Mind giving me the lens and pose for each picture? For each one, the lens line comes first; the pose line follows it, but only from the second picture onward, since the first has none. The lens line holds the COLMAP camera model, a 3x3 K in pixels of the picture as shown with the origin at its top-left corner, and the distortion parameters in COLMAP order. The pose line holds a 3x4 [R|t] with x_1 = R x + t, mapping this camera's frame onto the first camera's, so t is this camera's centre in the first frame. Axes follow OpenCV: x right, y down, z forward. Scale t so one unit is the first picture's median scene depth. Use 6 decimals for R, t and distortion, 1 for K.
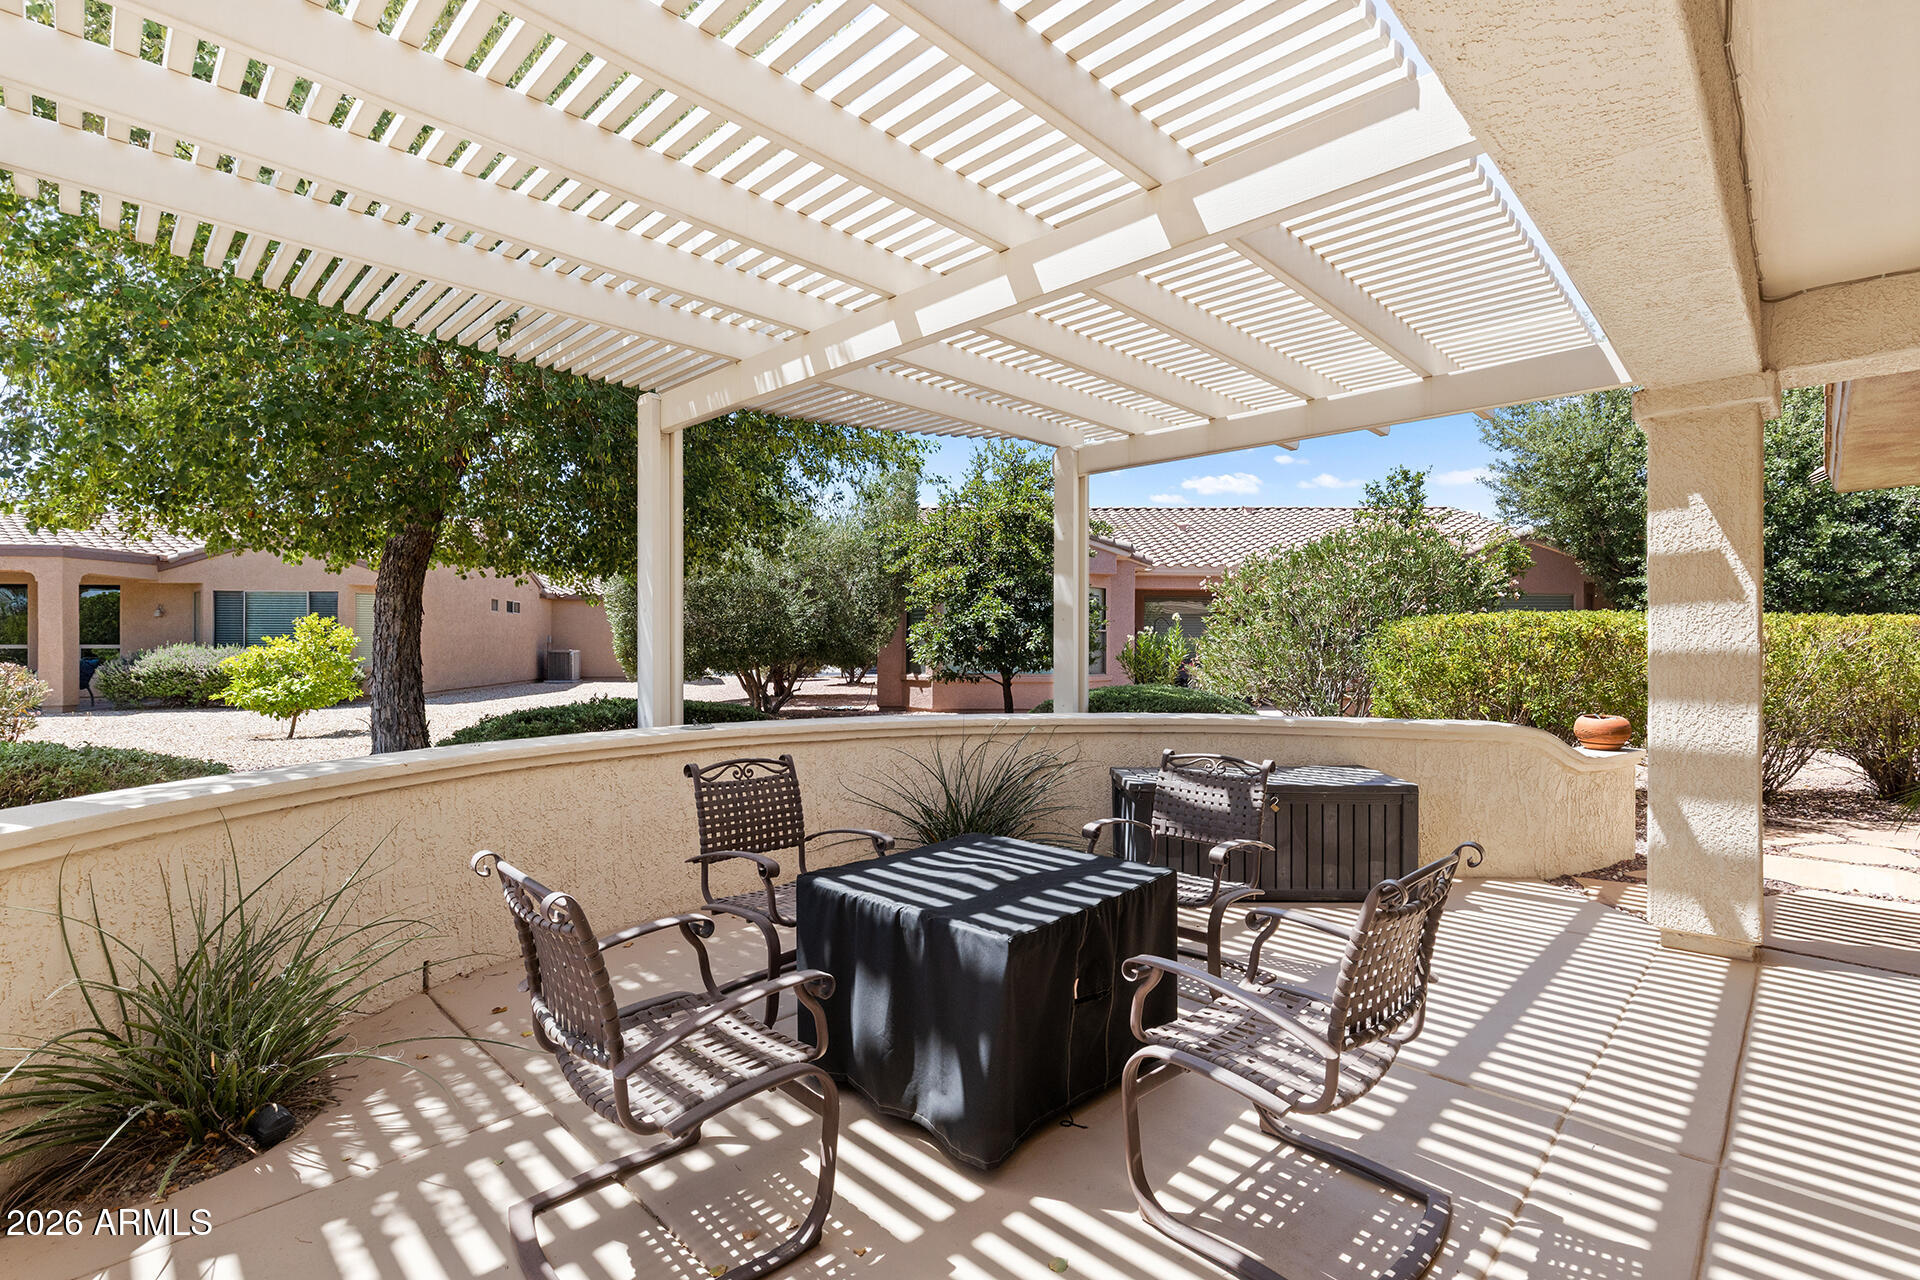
lens RADIAL K [[871.6, 0, 950.2], [0, 871.6, 643.2], [0, 0, 1]] dist [0.003971, -0.001281]
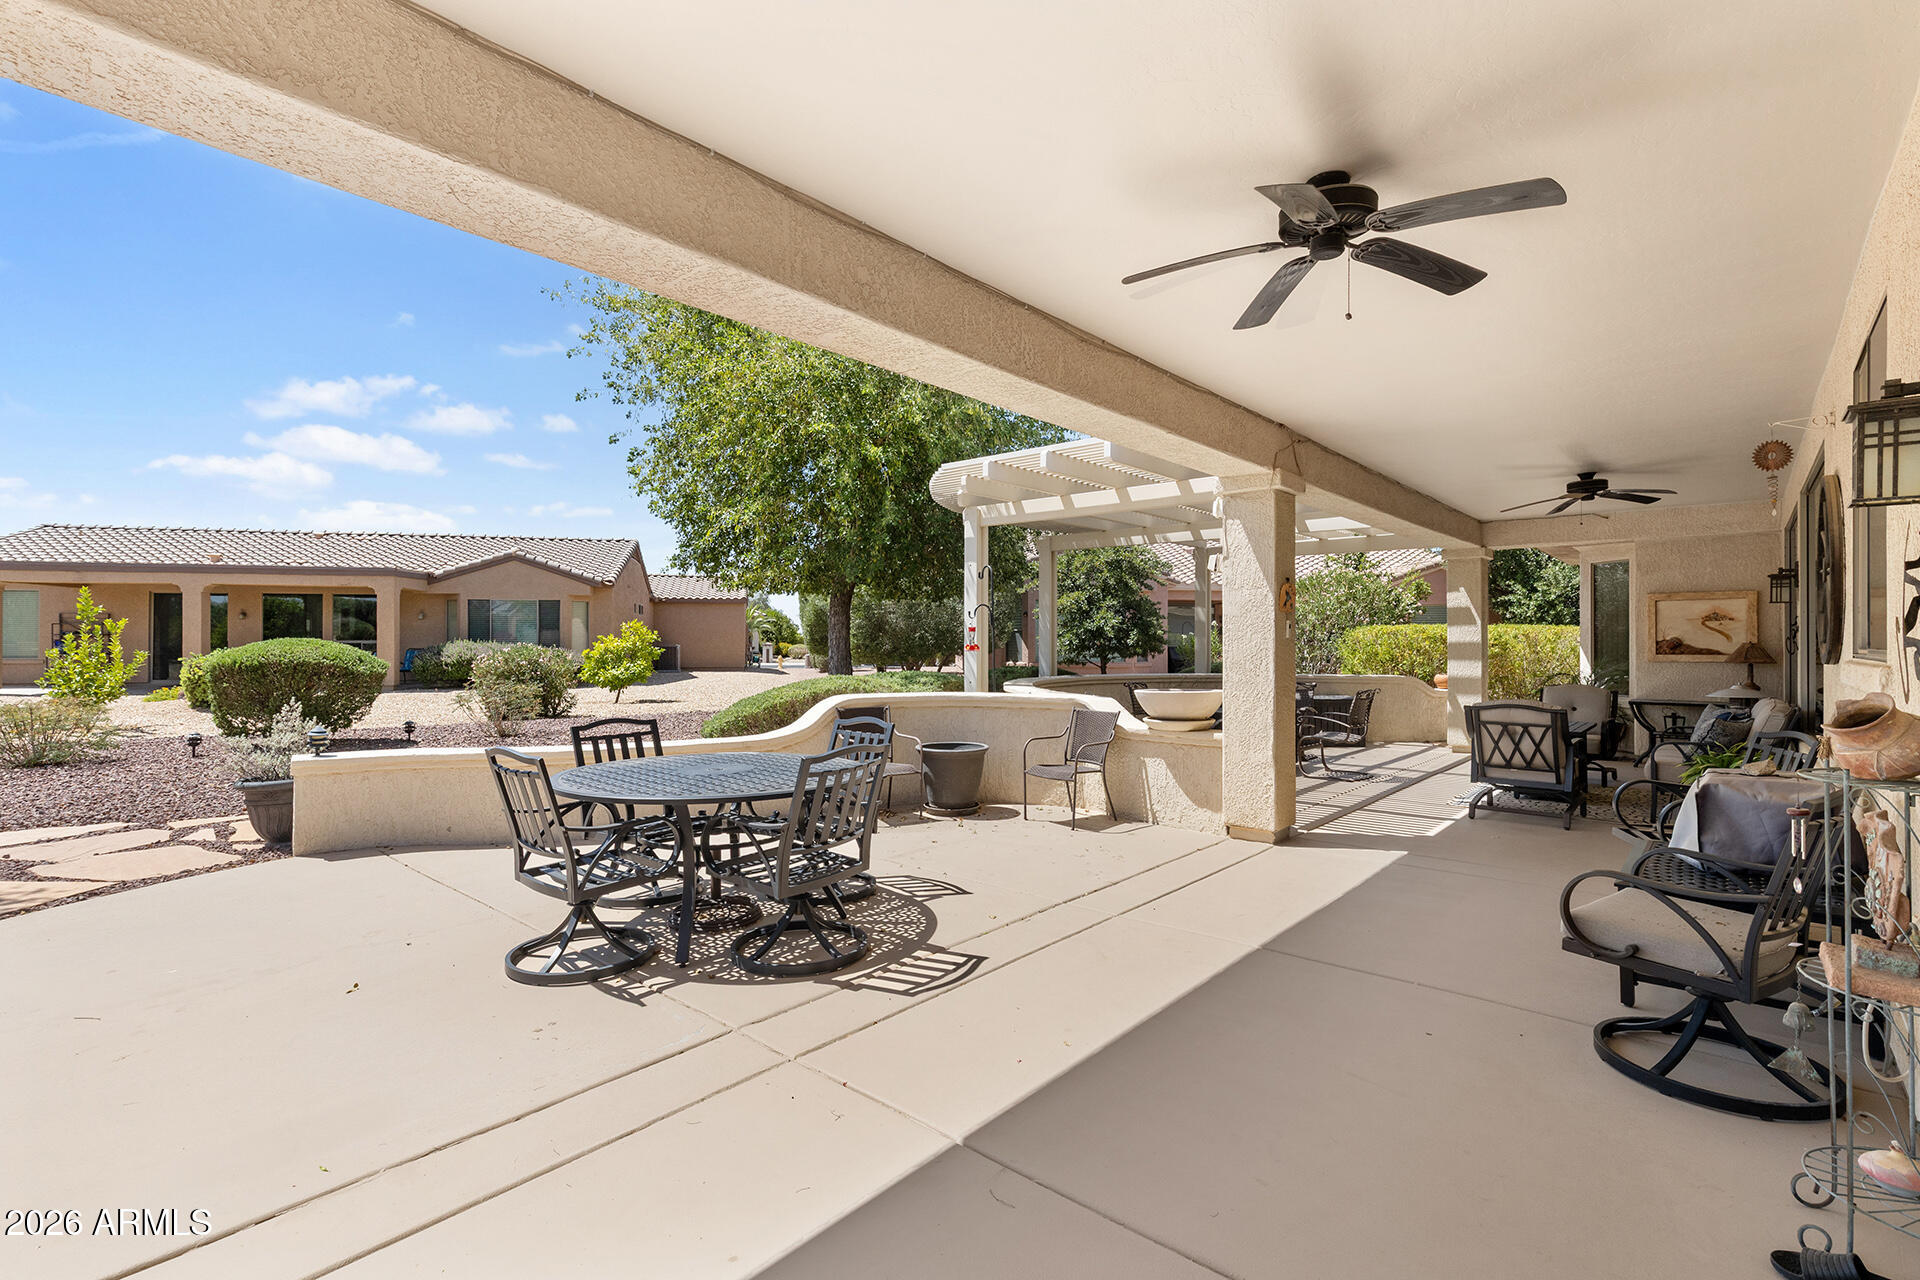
lens RADIAL K [[871.6, 0, 950.8], [0, 871.6, 631.8], [0, 0, 1]] dist [0.003971, -0.001281]
pose [[0.998691, 0.002037, 0.051114, -0.320287], [-0.001458, 0.999934, -0.011362, 0.002811], [-0.051134, 0.011273, 0.998628, -0.592785]]
